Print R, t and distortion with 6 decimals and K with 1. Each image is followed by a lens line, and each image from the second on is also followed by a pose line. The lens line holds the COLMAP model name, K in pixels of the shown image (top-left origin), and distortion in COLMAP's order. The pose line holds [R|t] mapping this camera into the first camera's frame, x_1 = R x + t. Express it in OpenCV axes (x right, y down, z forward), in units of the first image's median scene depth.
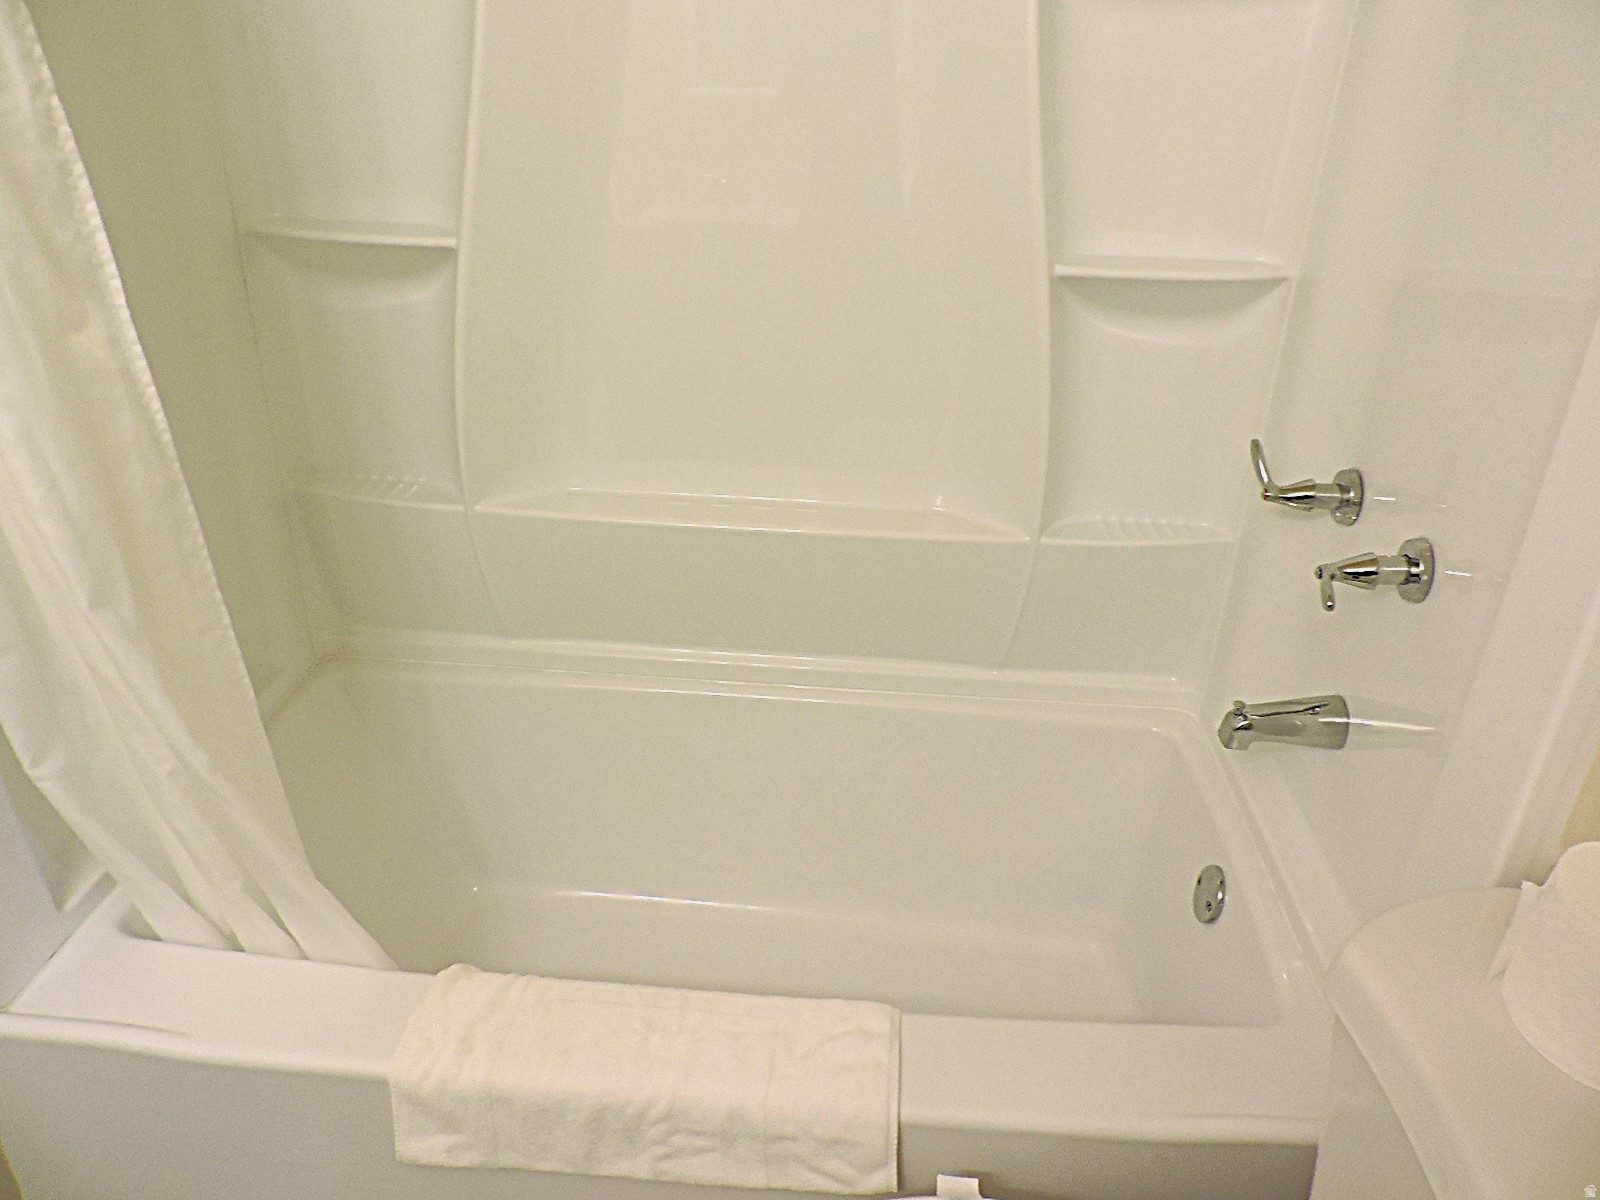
lens RADIAL K [[1147.0, 0, 800.0], [0, 1147.0, 600.0], [0, 0, 1]] dist [-0.024653, 0.004526]
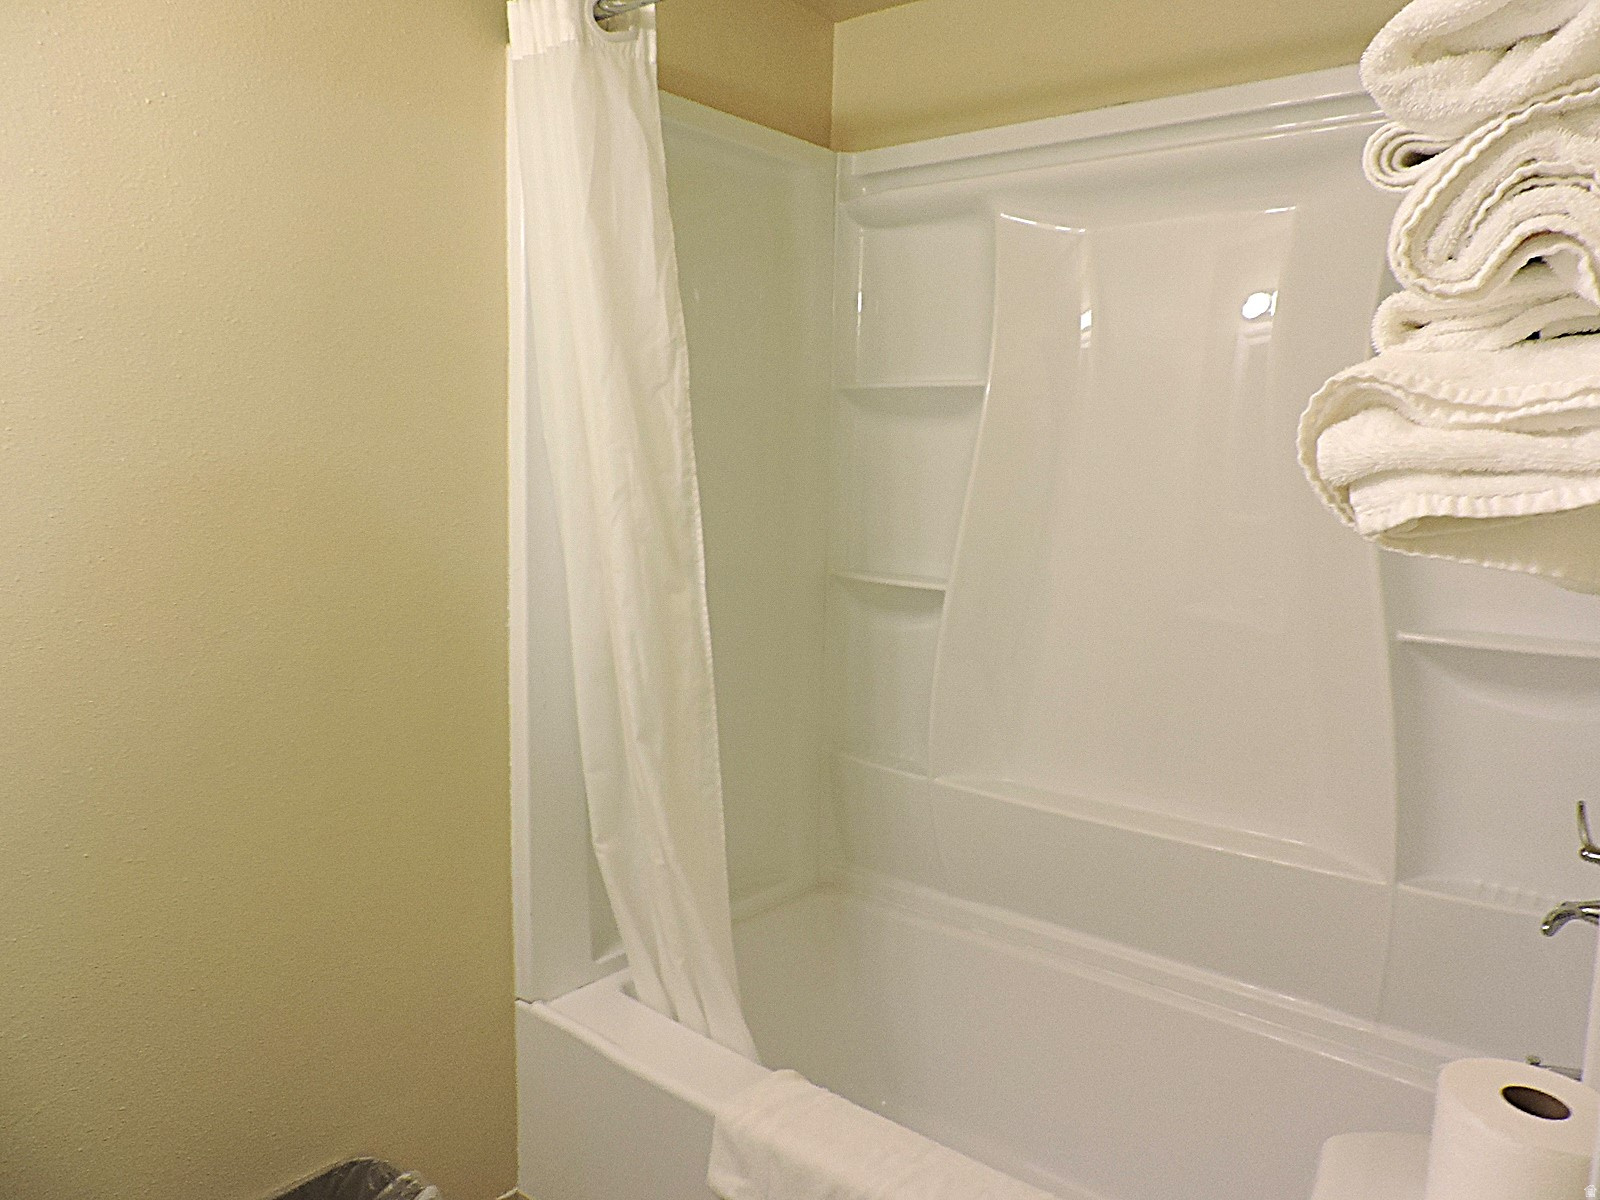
lens RADIAL K [[1147.0, 0, 800.0], [0, 1147.0, 600.0], [0, 0, 1]] dist [-0.024653, 0.004526]
pose [[0.815545, 0.059976, -0.575577, 0.483663], [-0.261422, 0.925525, -0.273973, 0.186129], [0.516279, 0.373906, 0.770487, -0.262707]]
